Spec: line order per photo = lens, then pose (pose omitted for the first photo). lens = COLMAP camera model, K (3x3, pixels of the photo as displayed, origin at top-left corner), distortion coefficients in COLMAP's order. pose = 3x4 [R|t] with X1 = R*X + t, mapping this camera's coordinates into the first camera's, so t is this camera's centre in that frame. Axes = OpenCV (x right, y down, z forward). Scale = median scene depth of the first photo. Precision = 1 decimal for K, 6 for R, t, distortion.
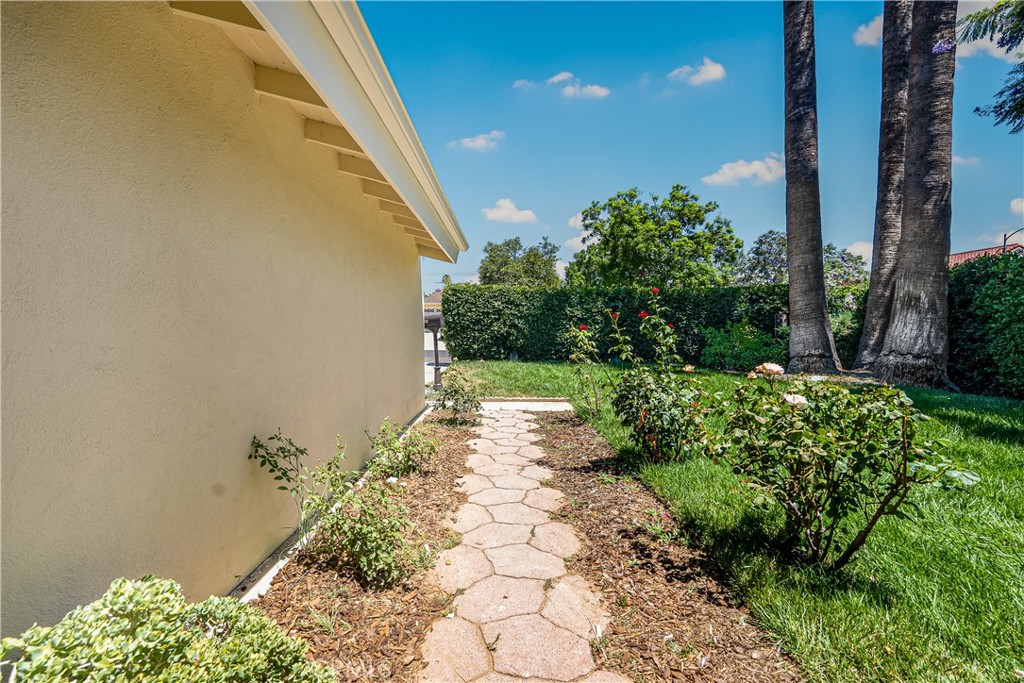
lens RADIAL K [[477.5, 0, 512.0], [0, 477.5, 341.5], [0, 0, 1]] dist [-0.000456, 0.000580]
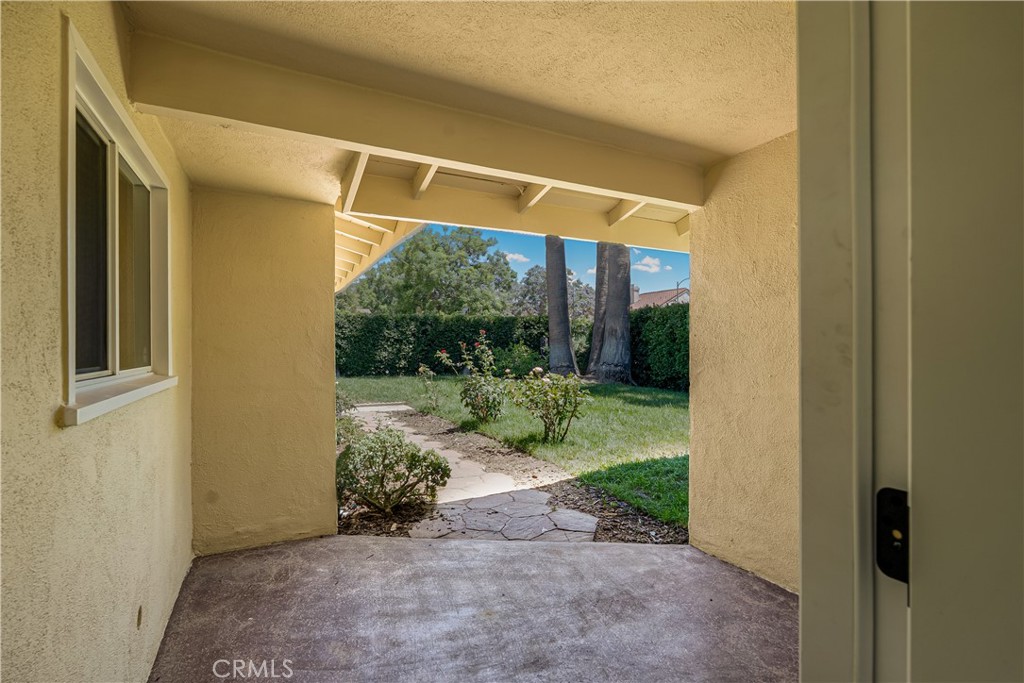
lens RADIAL K [[477.5, 0, 512.0], [0, 477.5, 341.5], [0, 0, 1]] dist [-0.000456, 0.000580]
pose [[0.904001, 0.001911, 0.427526, -0.116694], [0.012856, 0.999416, -0.031651, -0.002503], [-0.427337, 0.034109, 0.903449, -0.216032]]
